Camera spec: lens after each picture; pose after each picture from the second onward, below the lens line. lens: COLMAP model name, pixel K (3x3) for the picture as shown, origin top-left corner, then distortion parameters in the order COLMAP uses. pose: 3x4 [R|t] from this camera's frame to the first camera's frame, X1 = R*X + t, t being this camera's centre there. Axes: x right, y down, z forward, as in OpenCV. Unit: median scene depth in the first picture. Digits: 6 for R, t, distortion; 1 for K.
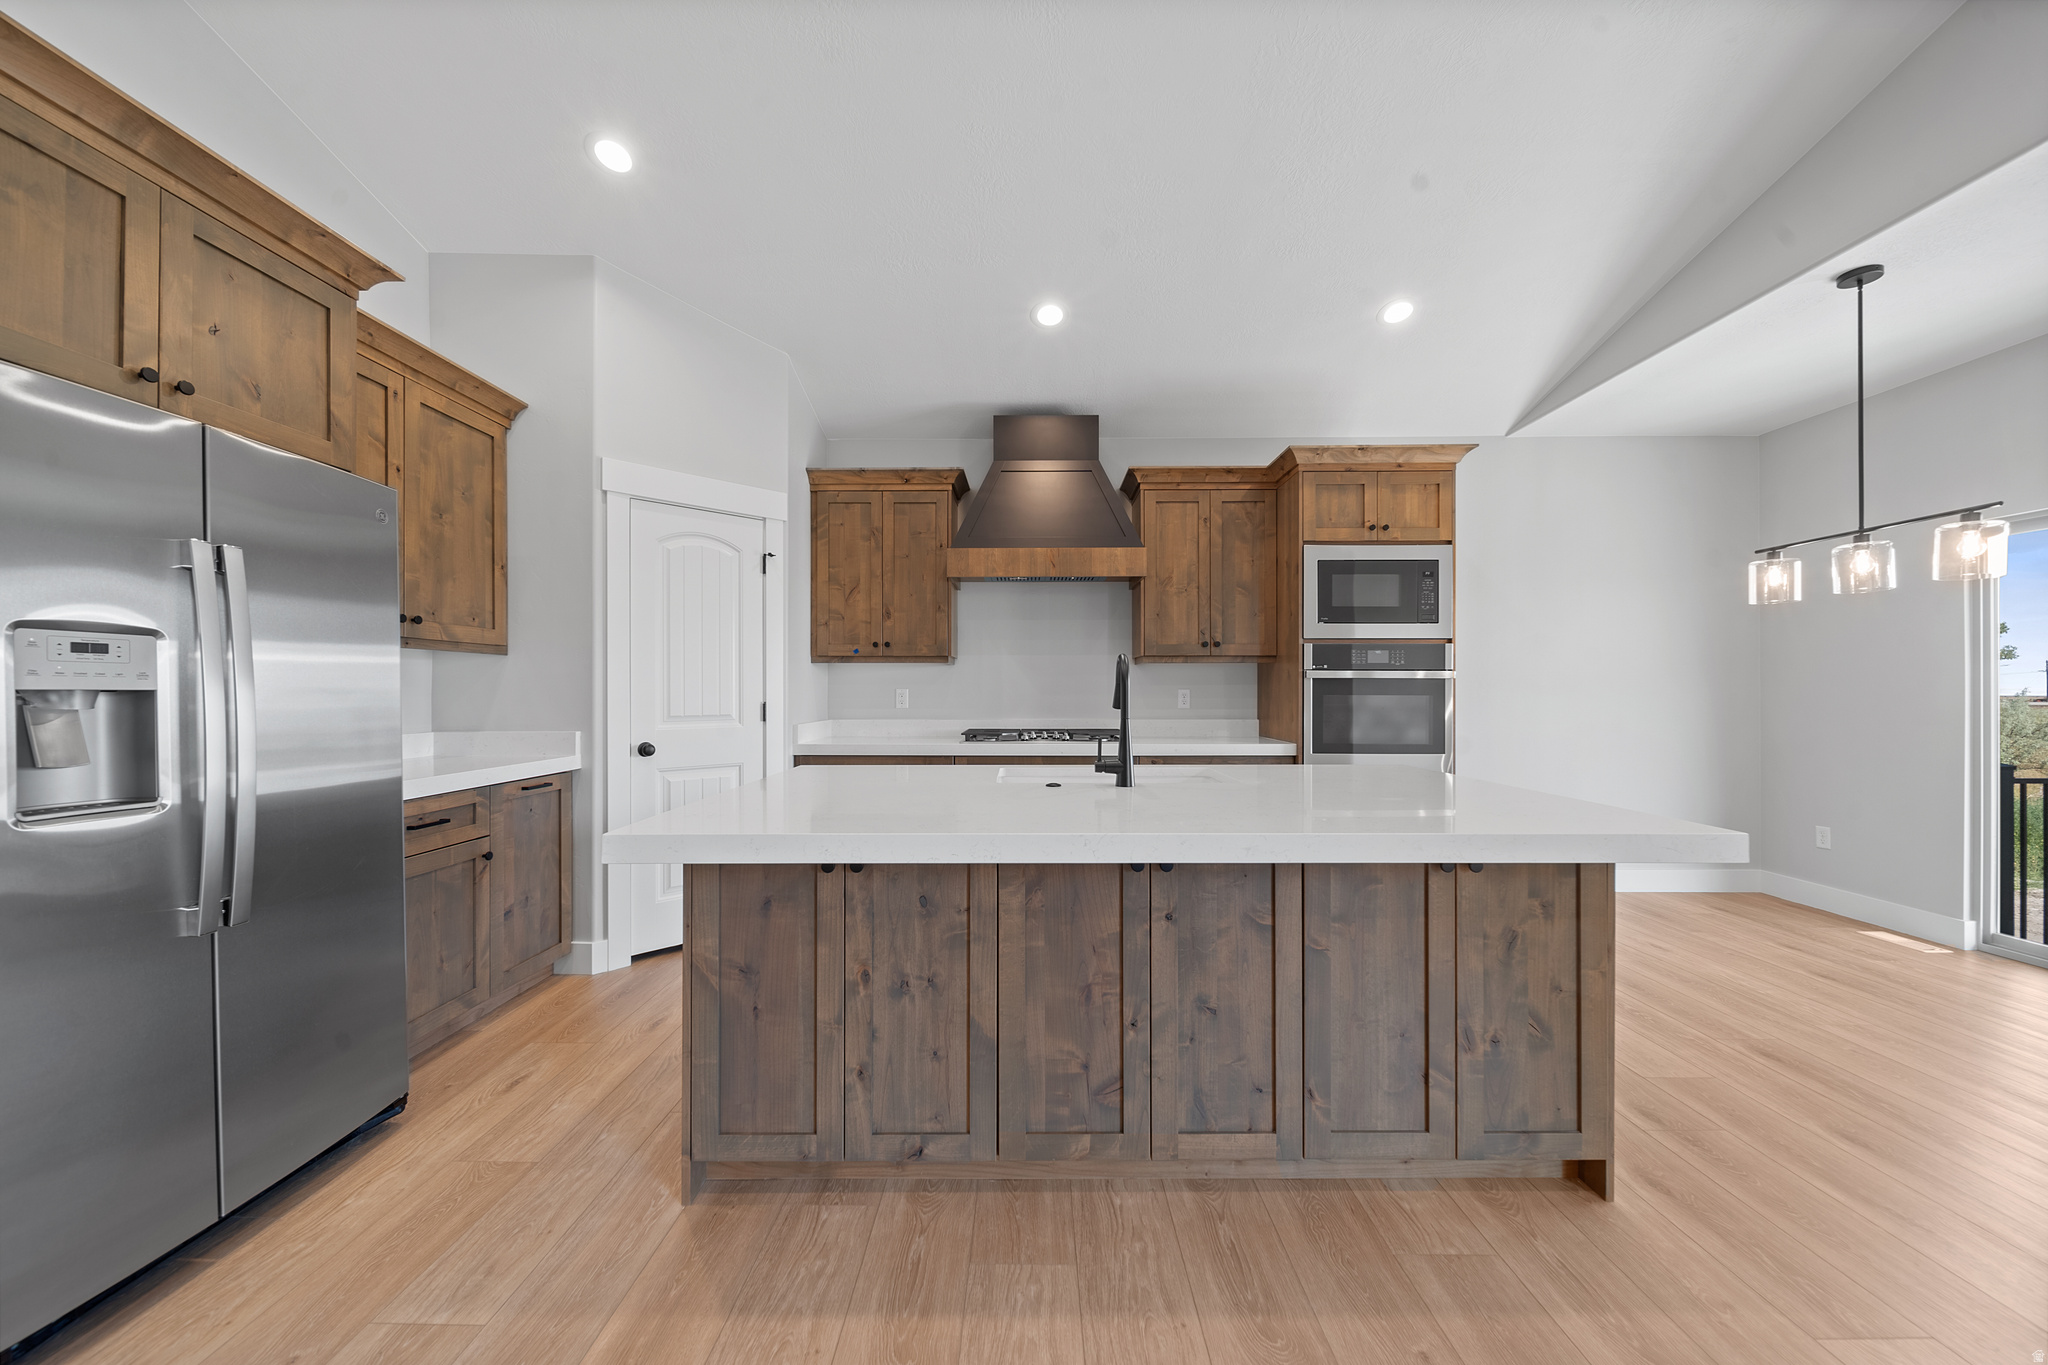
lens RADIAL K [[726.9, 0, 1013.4], [0, 726.9, 687.1], [0, 0, 1]] dist [0.001547, -0.001156]
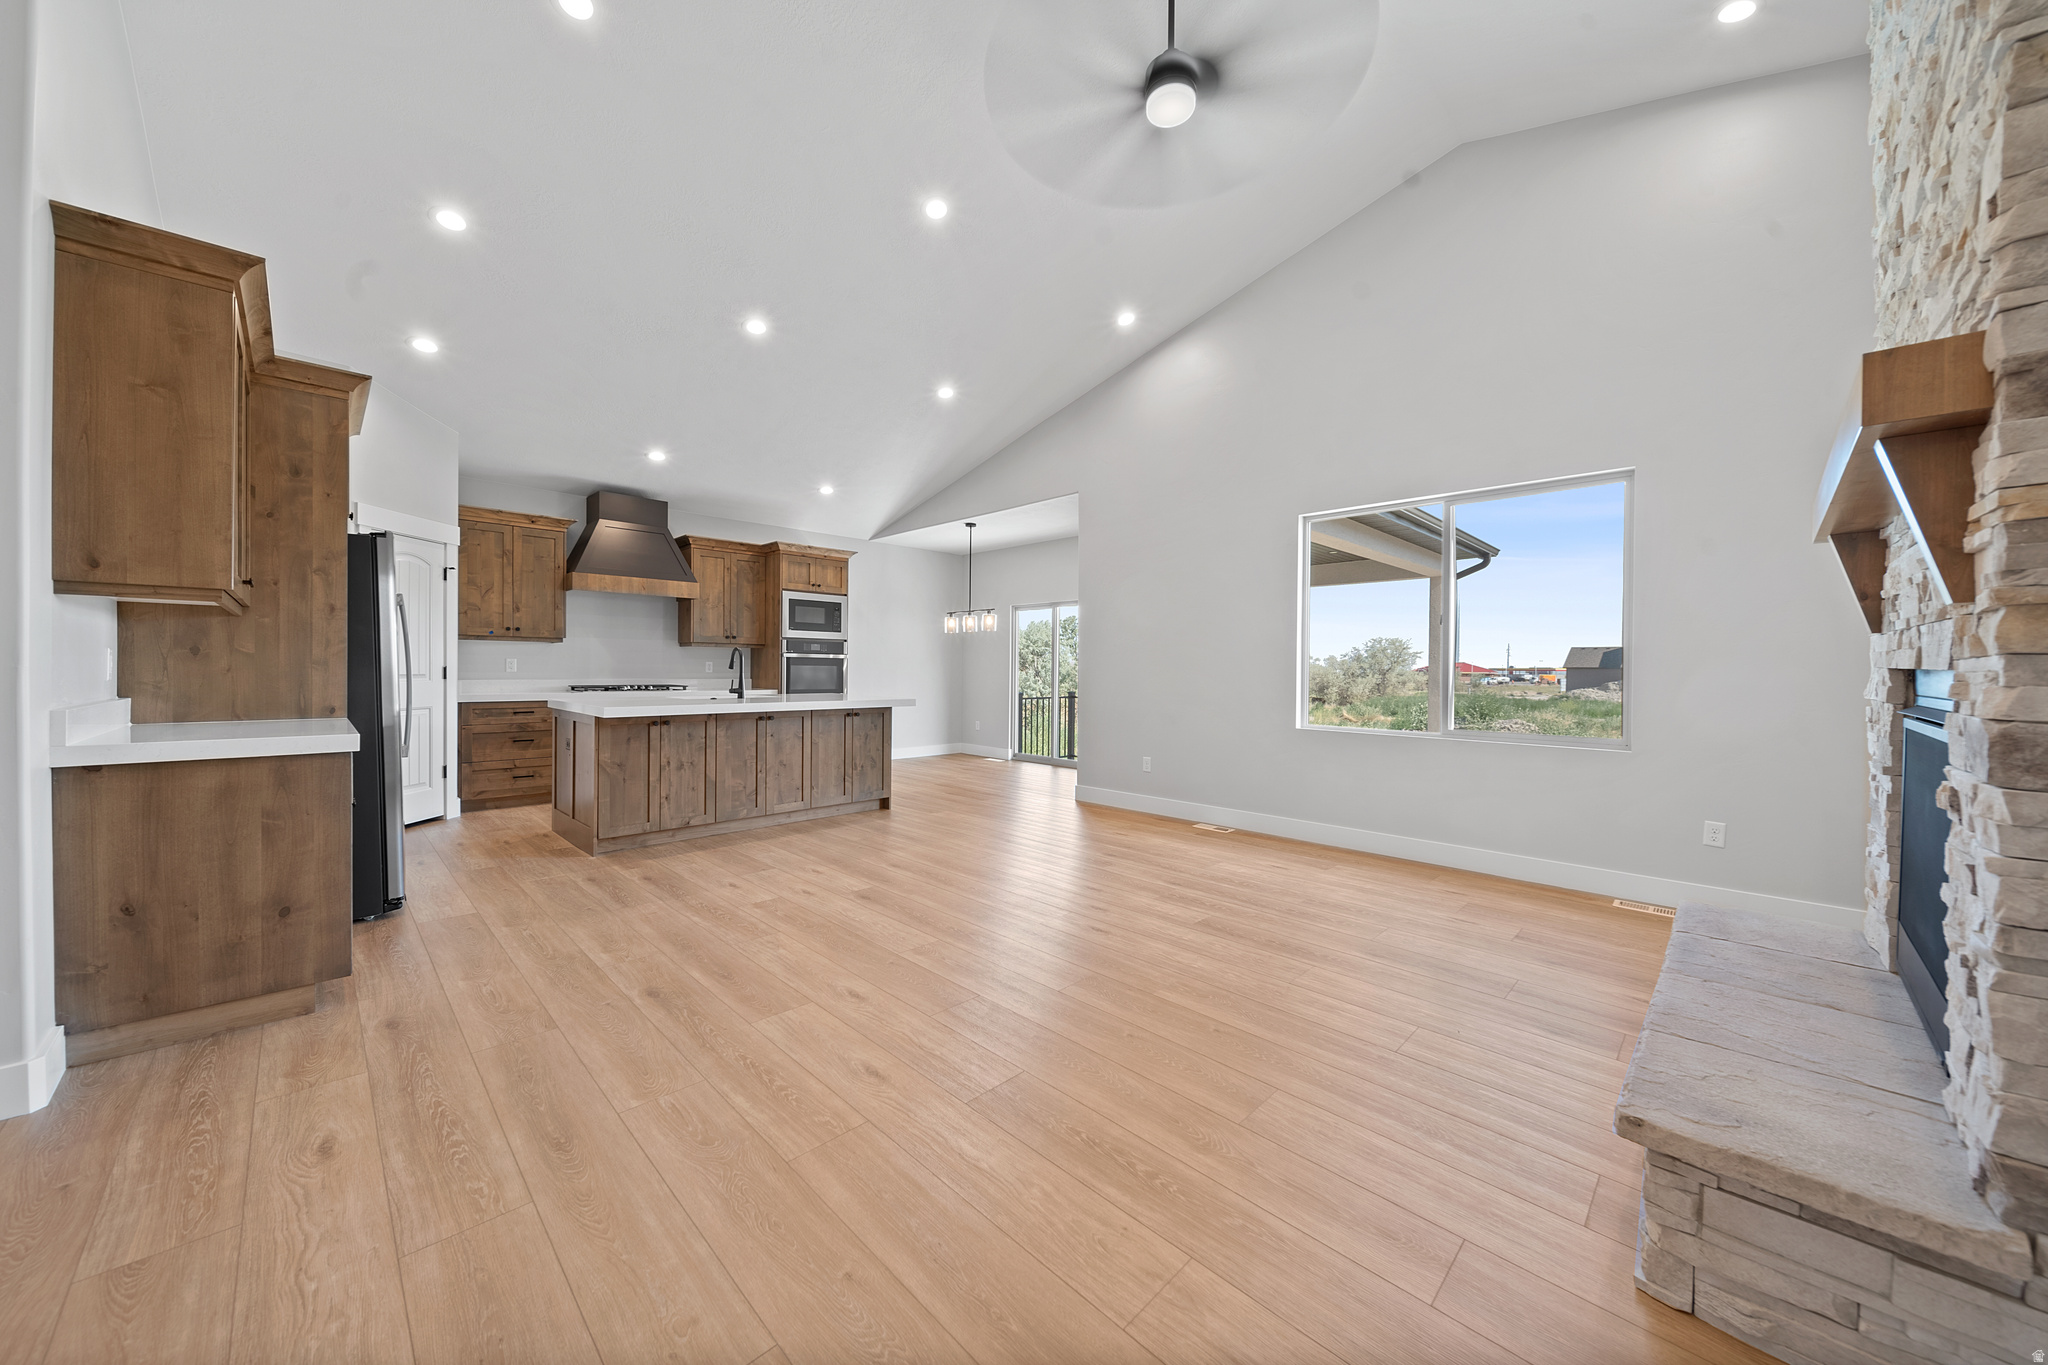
lens RADIAL K [[726.9, 0, 1042.3], [0, 726.9, 675.6], [0, 0, 1]] dist [0.001547, -0.001156]
pose [[0.676672, -0.000959, 0.736284, -0.613190], [-0.013437, 0.999817, 0.013652, 0.002820], [-0.736162, -0.019132, 0.676534, -0.922304]]
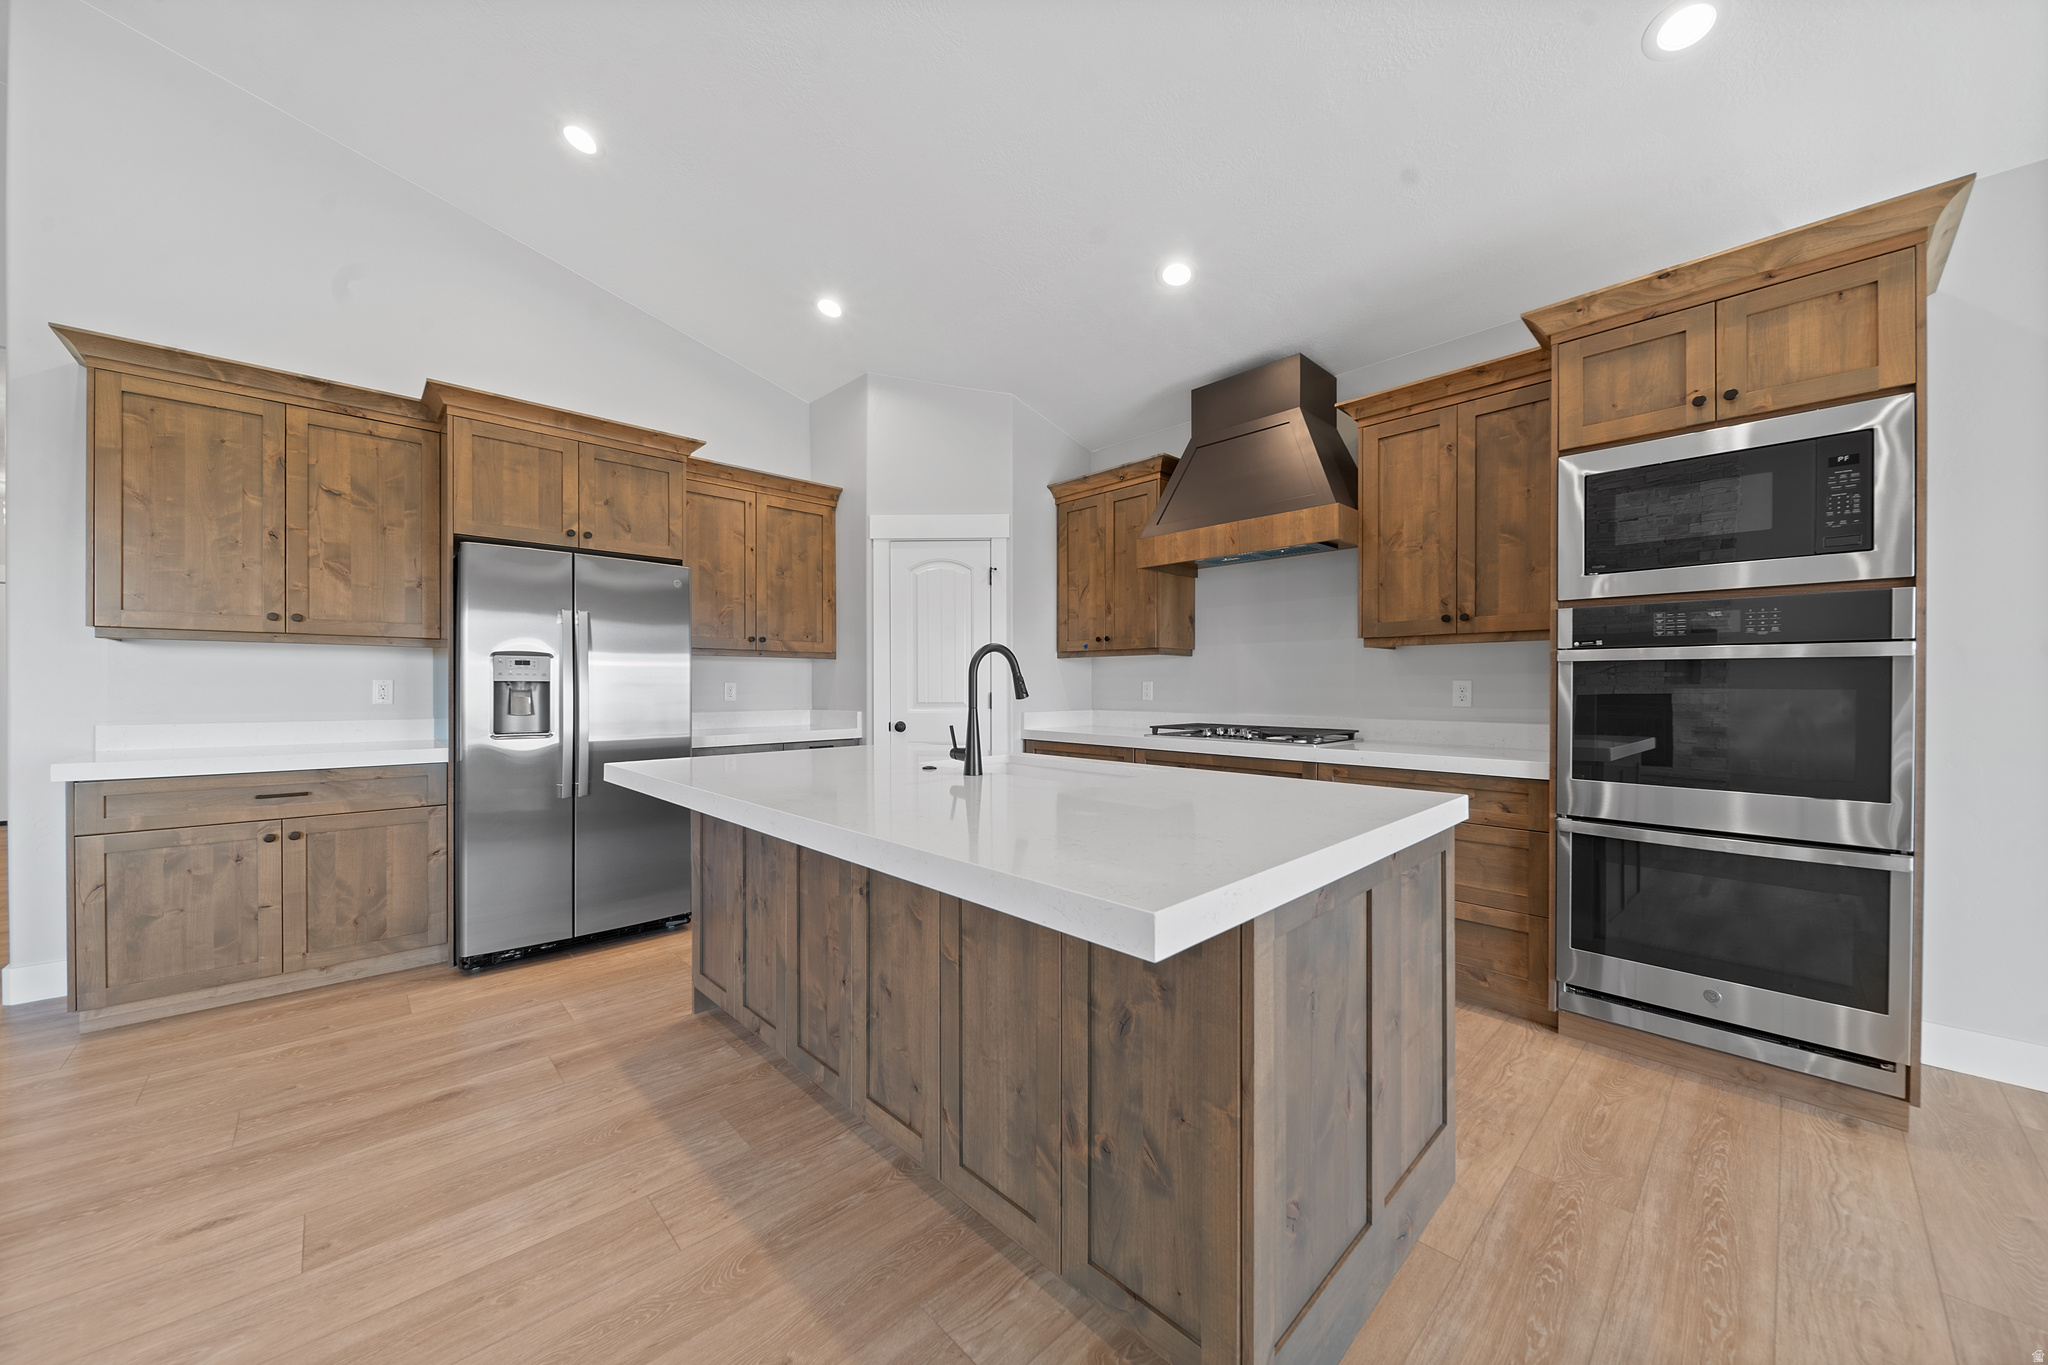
lens RADIAL K [[726.9, 0, 1018.0], [0, 726.9, 685.7], [0, 0, 1]] dist [0.001547, -0.001156]
pose [[0.693105, 0.000202, -0.720836, 0.548579], [0.002675, 0.999992, 0.002853, 0.005963], [0.720831, -0.003905, 0.693099, 0.205489]]
